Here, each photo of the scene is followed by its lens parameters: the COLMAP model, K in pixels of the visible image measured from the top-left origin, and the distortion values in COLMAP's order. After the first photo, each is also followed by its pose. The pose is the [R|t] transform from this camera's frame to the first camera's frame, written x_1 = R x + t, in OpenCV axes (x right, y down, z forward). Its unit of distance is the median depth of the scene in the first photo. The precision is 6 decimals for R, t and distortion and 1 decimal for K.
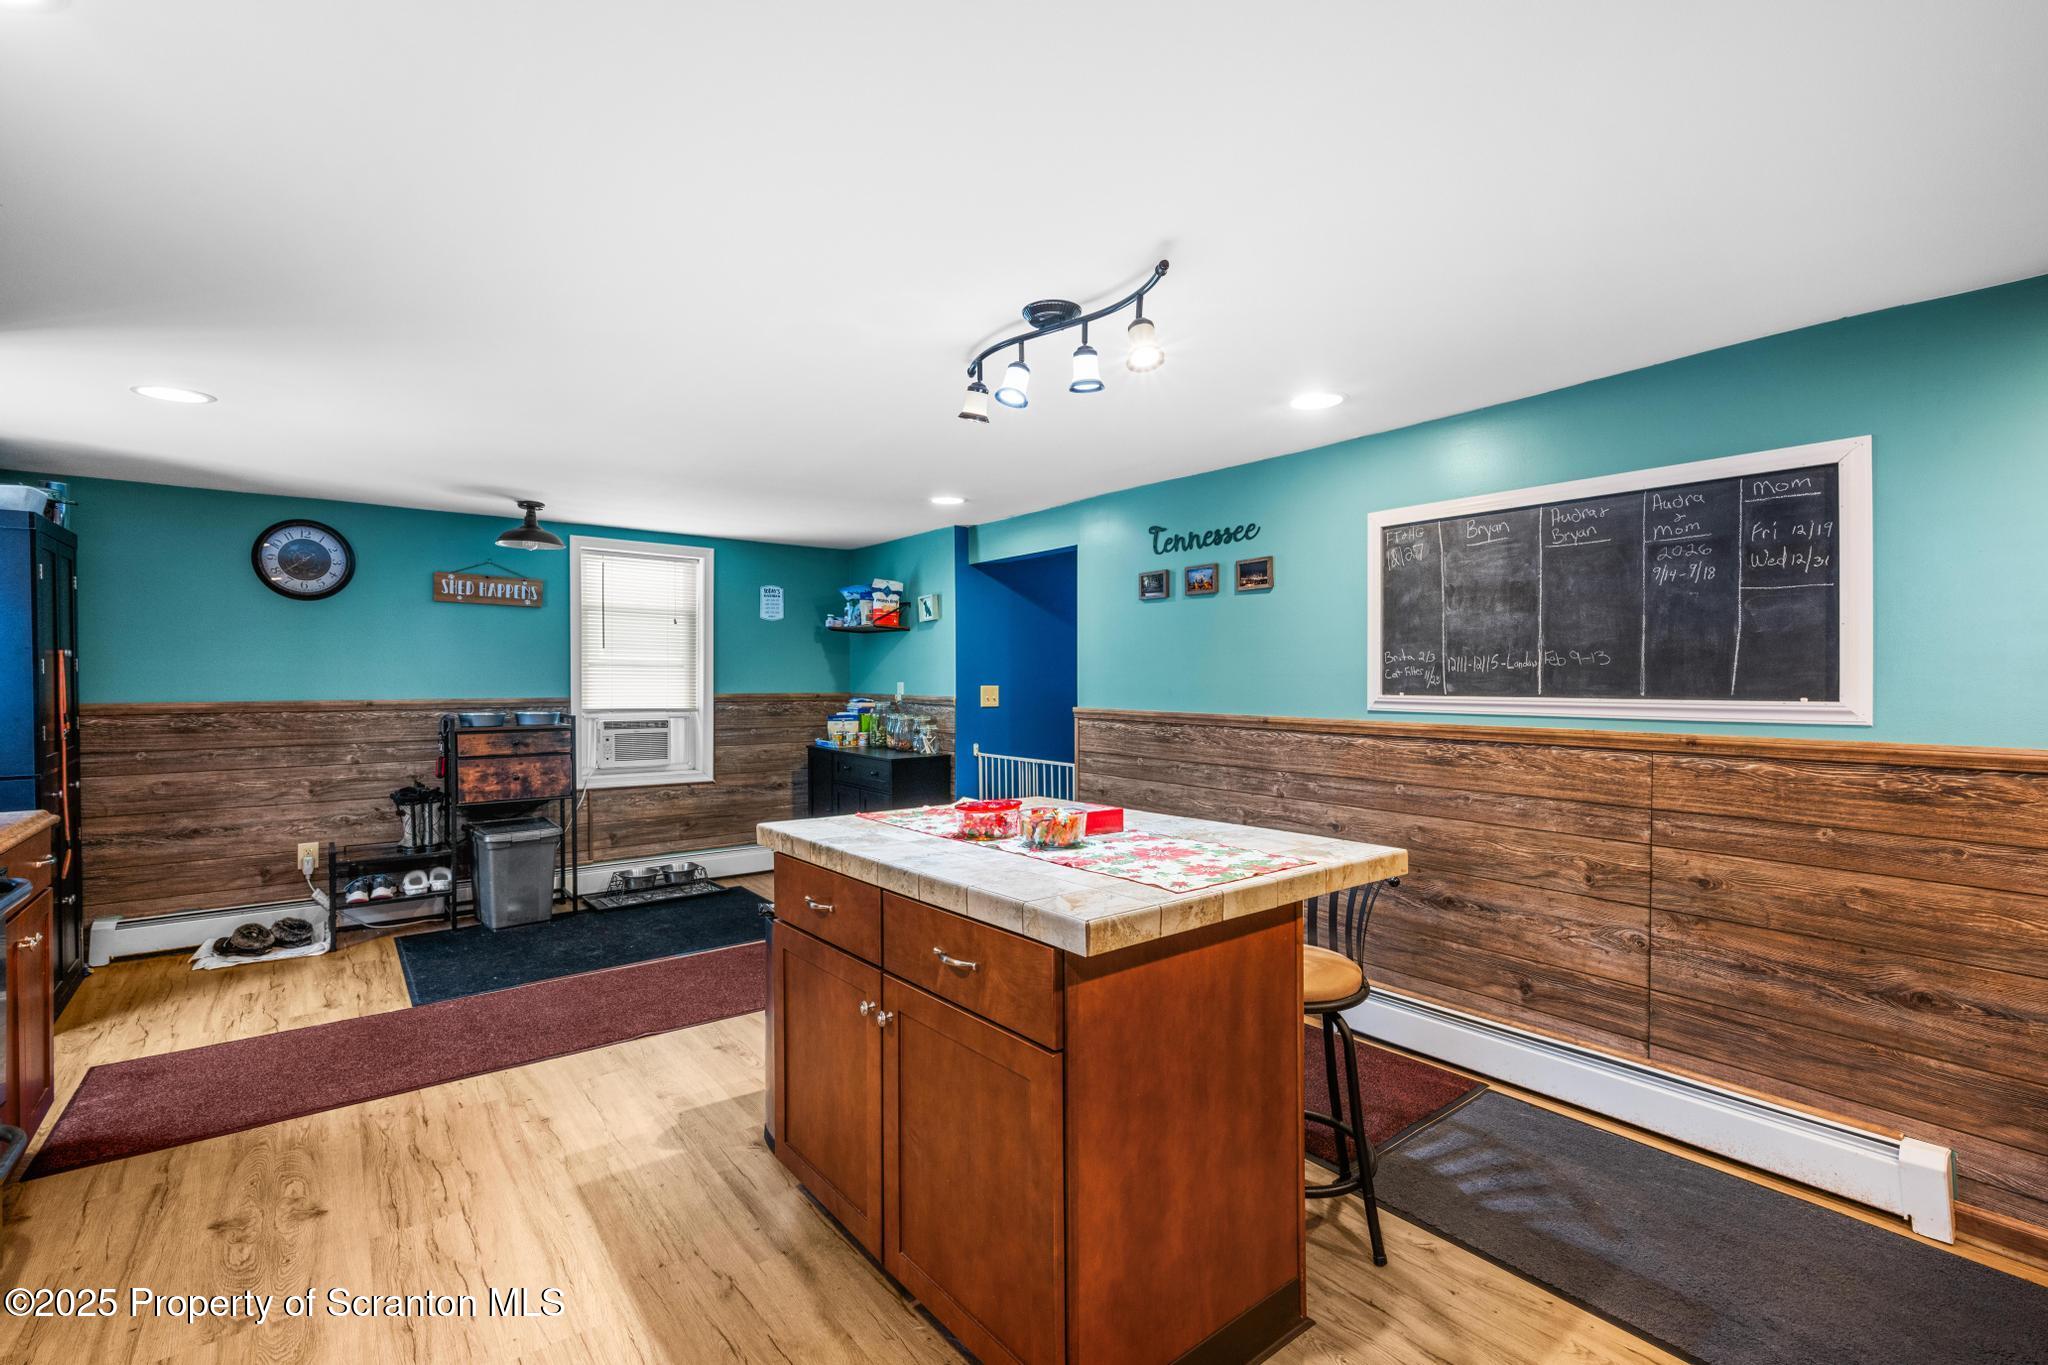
lens RADIAL K [[885.1, 0, 1043.1], [0, 885.1, 684.5], [0, 0, 1]] dist [0.027741, 0.000040]
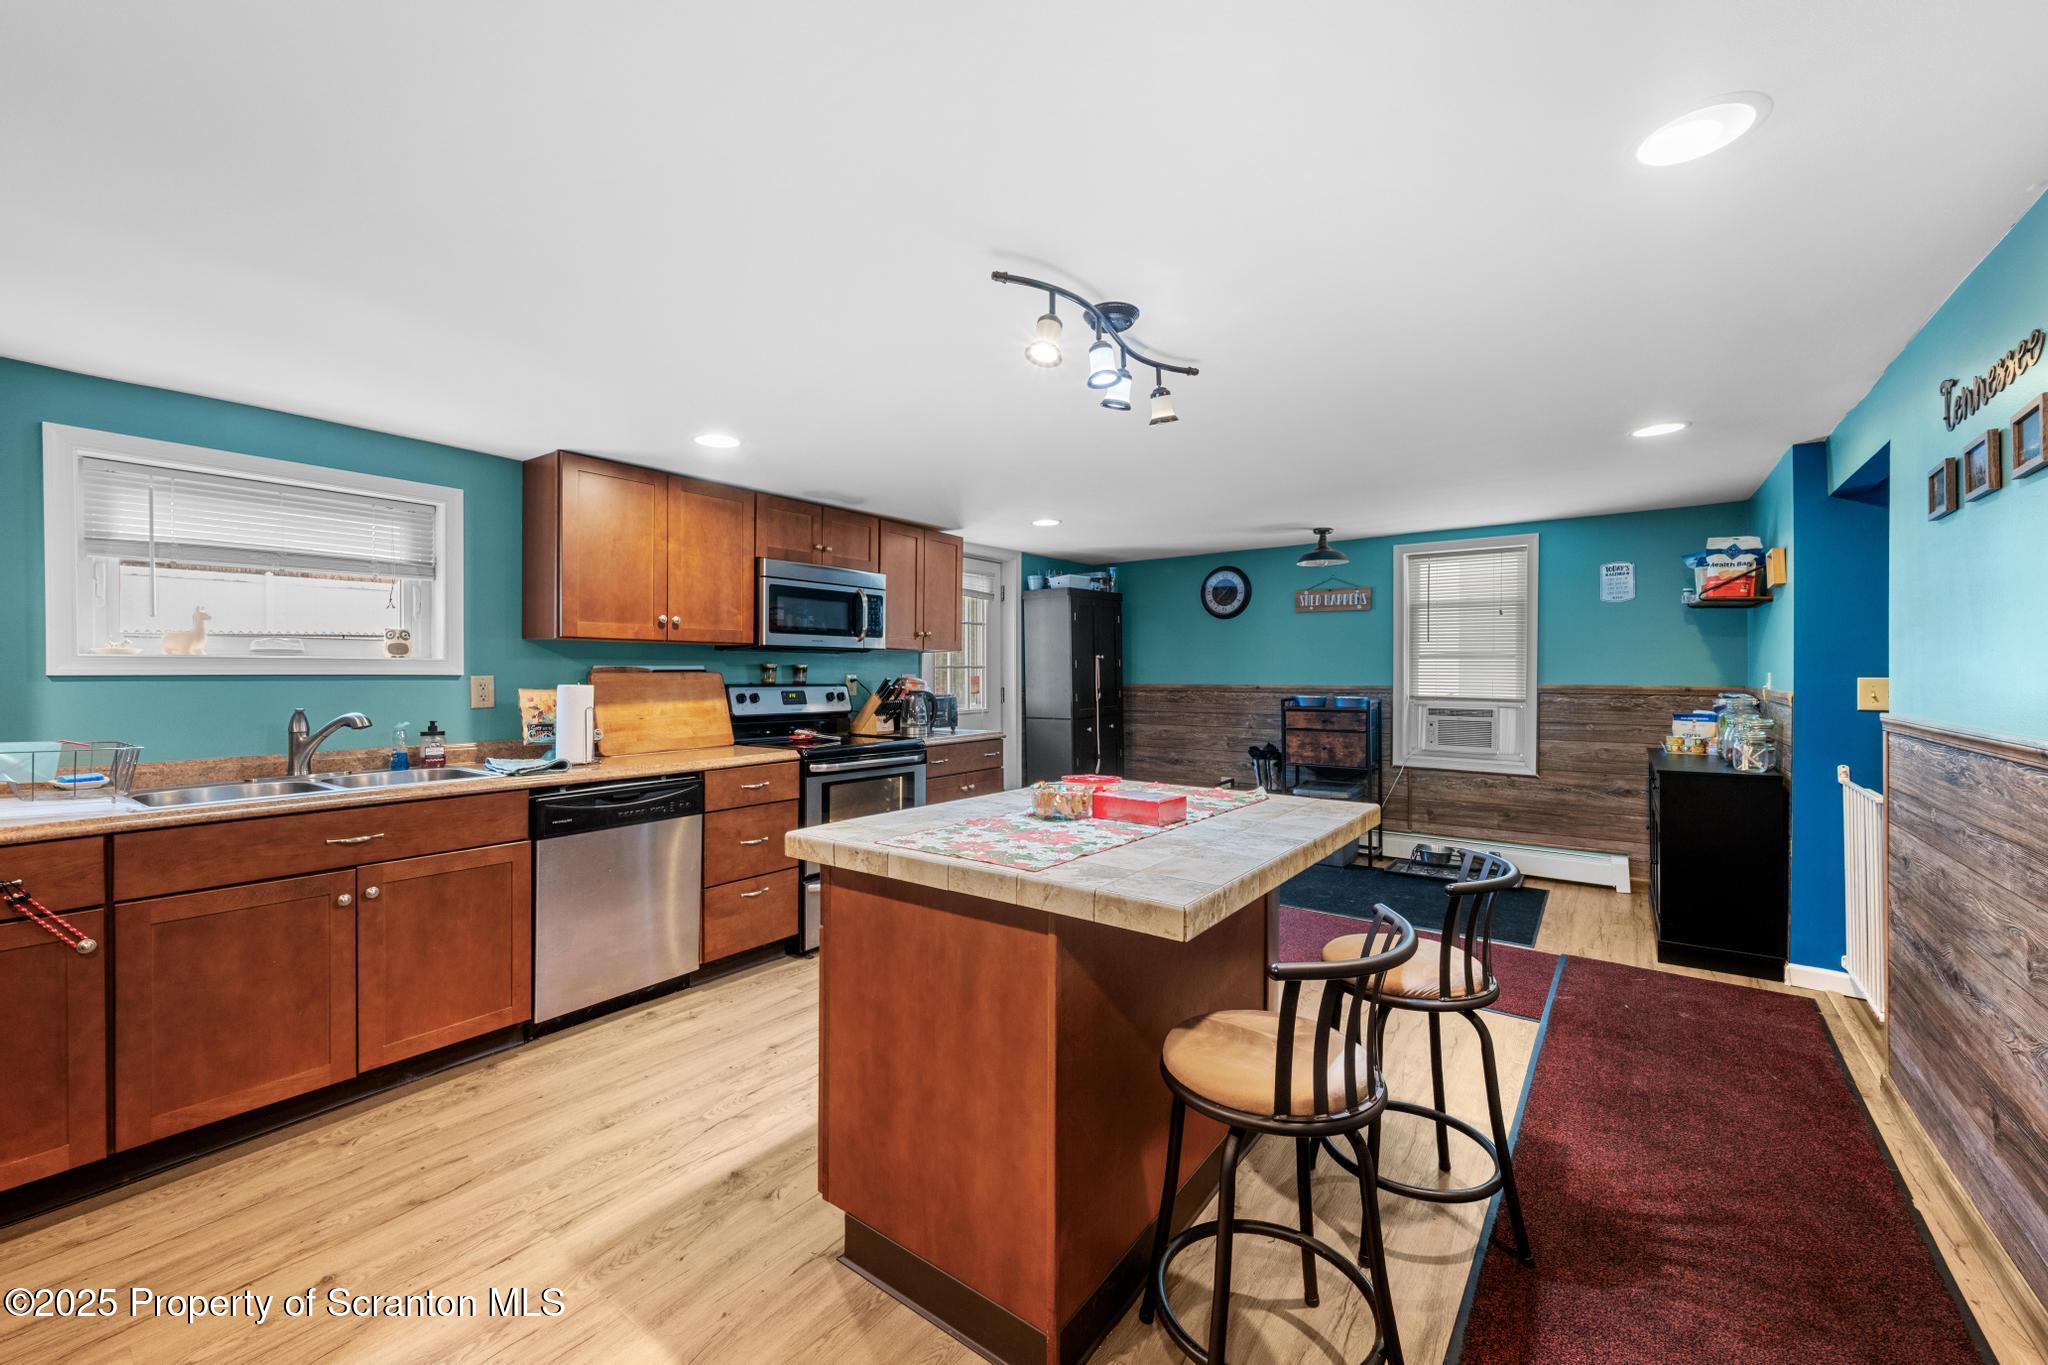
lens RADIAL K [[808.5, 0, 1018.4], [0, 808.5, 671.4], [0, 0, 1]] dist [0.004305, 0.000158]
pose [[0.269312, -0.001653, -0.963051, 0.379220], [-0.004468, 0.999986, -0.002965, 0.001655], [0.963042, 0.005102, 0.269301, 0.268384]]
